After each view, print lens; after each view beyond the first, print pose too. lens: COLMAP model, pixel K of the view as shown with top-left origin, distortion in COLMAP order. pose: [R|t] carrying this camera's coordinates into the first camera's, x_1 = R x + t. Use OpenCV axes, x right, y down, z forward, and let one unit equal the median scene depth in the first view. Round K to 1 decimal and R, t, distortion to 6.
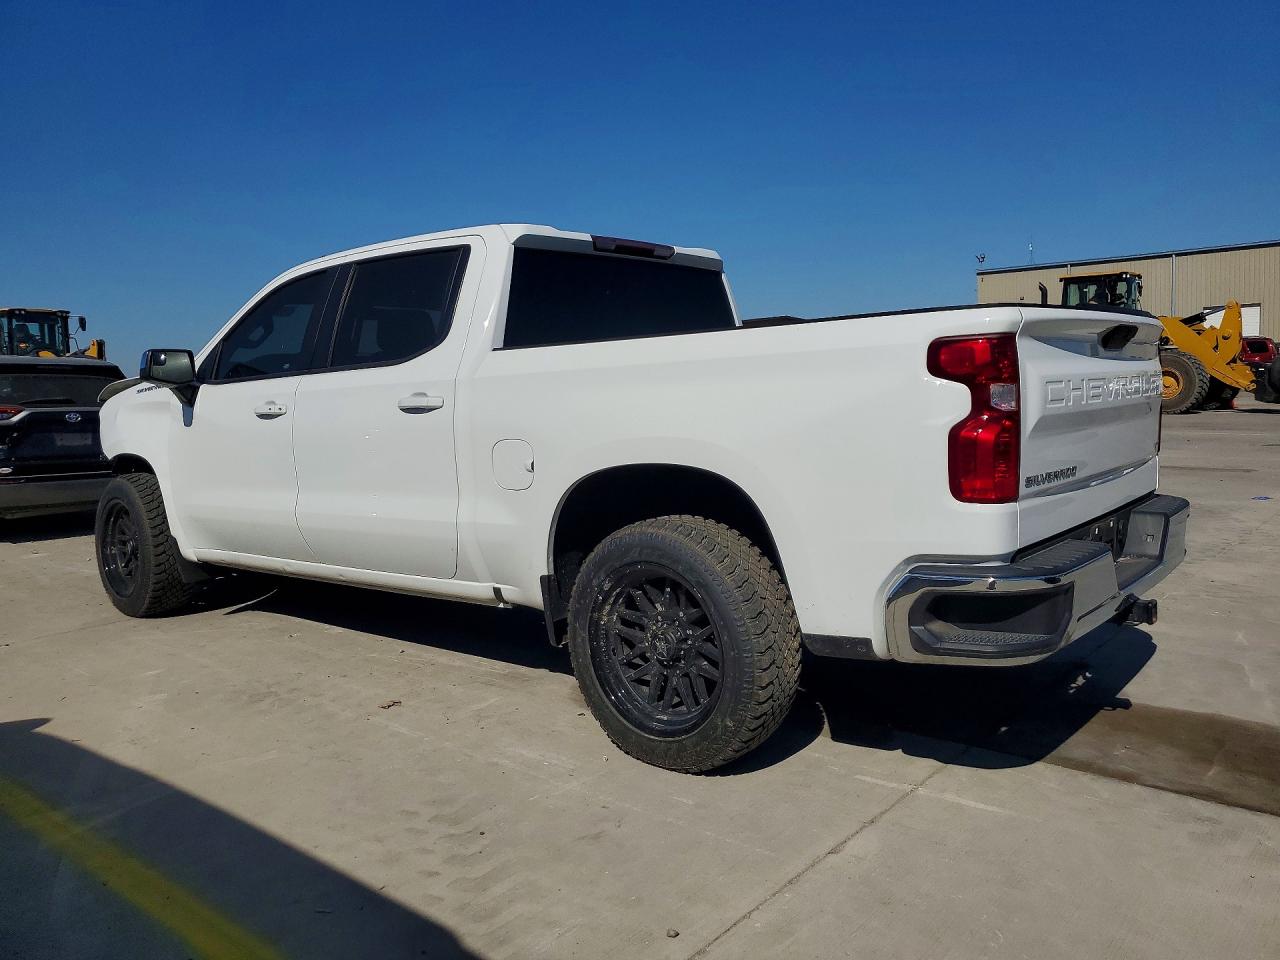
lens RADIAL K [[993.9, 0, 629.7], [0, 993.9, 478.6], [0, 0, 1]] dist [0.016846, 0.011239]
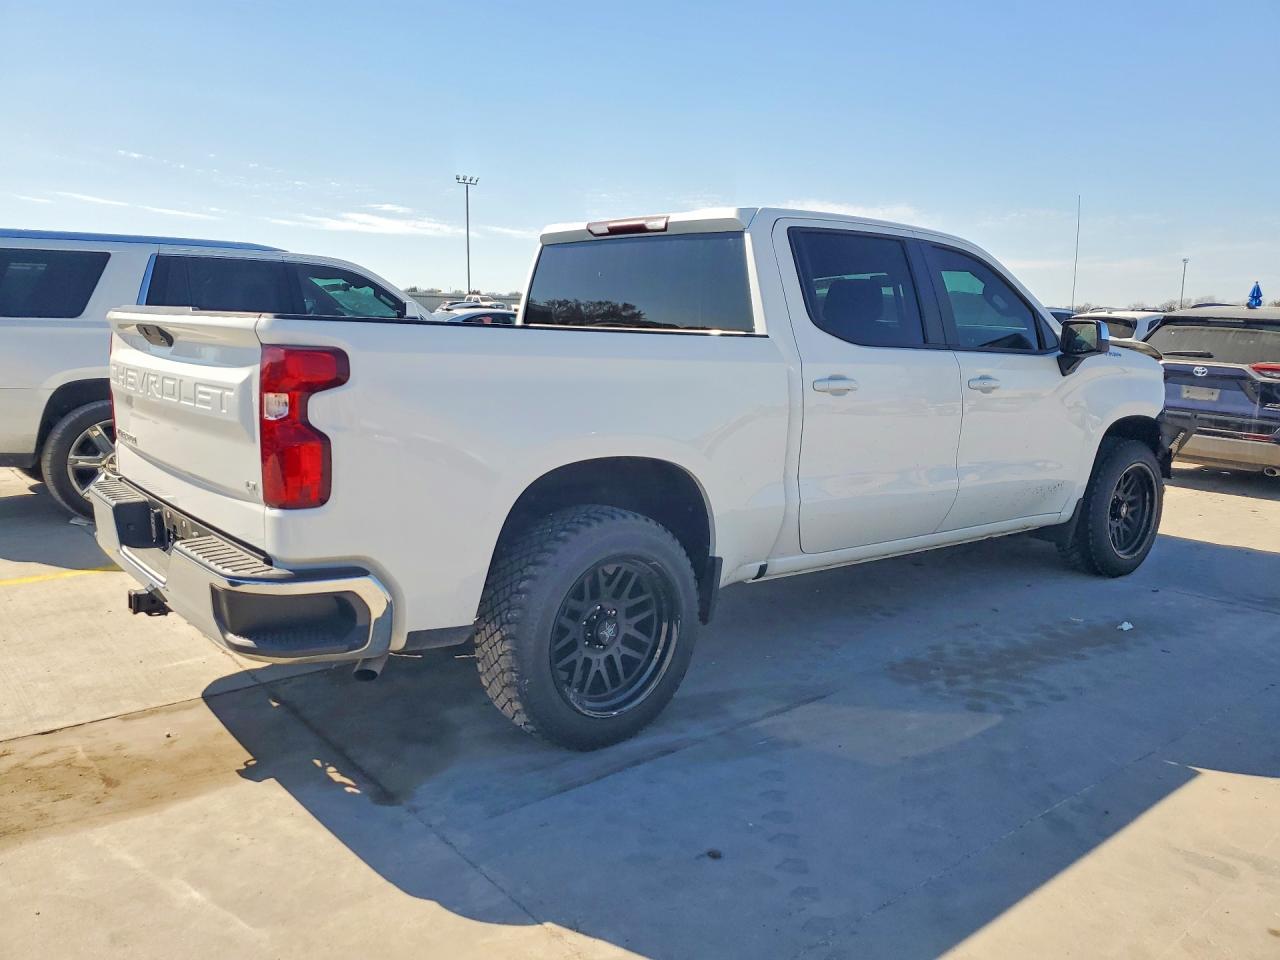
lens RADIAL K [[993.9, 0, 636.2], [0, 993.9, 479.0], [0, 0, 1]] dist [0.016846, 0.011239]
pose [[-0.189668, 0.183261, -0.964594, 1.191176], [-0.111731, 0.972016, 0.206640, -0.223419], [0.975470, 0.146968, -0.163885, 1.411886]]
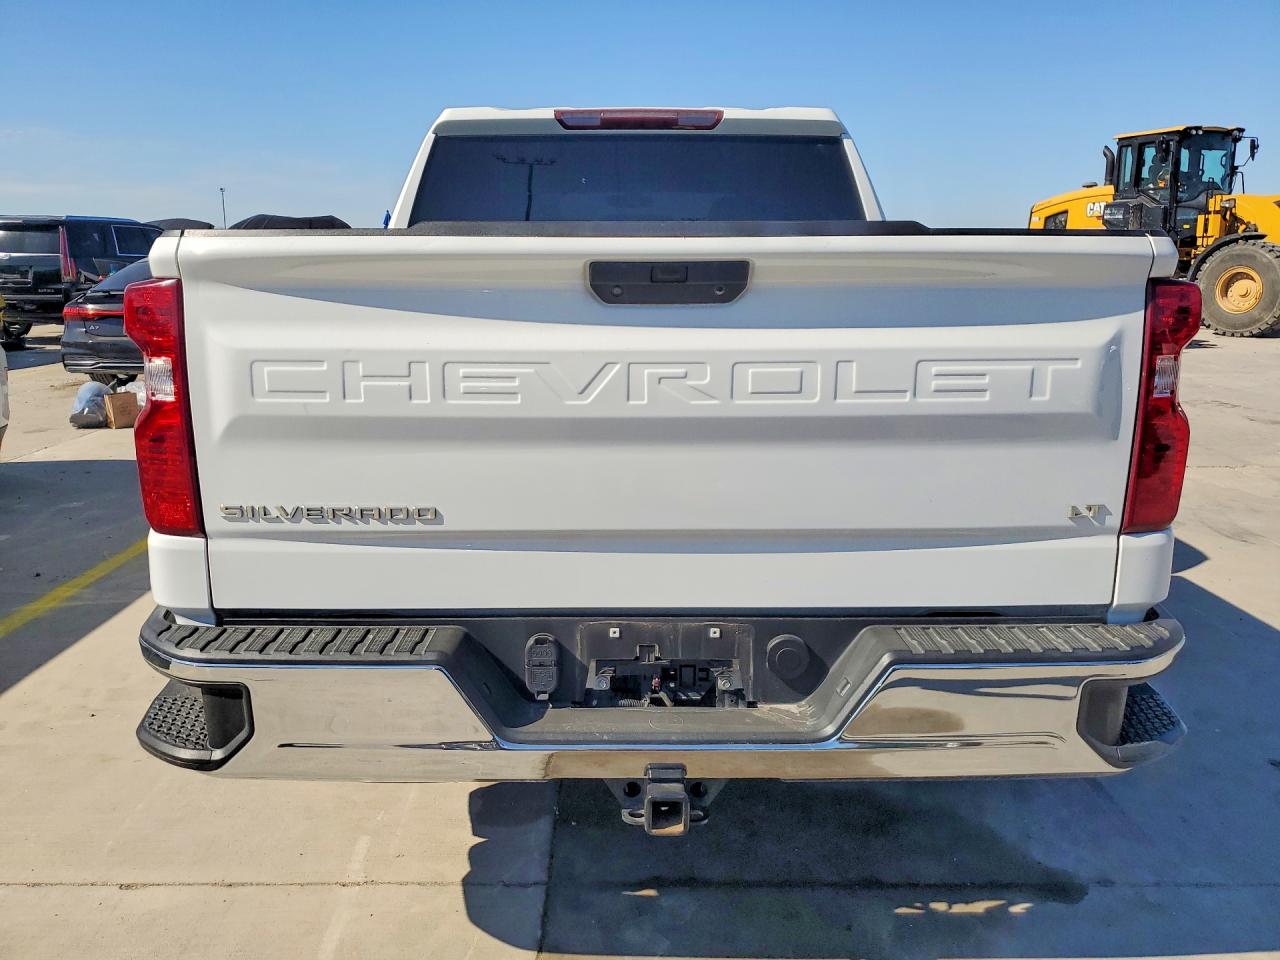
lens RADIAL K [[993.9, 0, 638.9], [0, 993.9, 479.3], [0, 0, 1]] dist [0.016846, 0.011239]
pose [[0.642844, 0.197990, -0.739967, 0.738797], [-0.094054, 0.979111, 0.180267, -0.112313], [0.760201, -0.046287, 0.648037, 0.559728]]
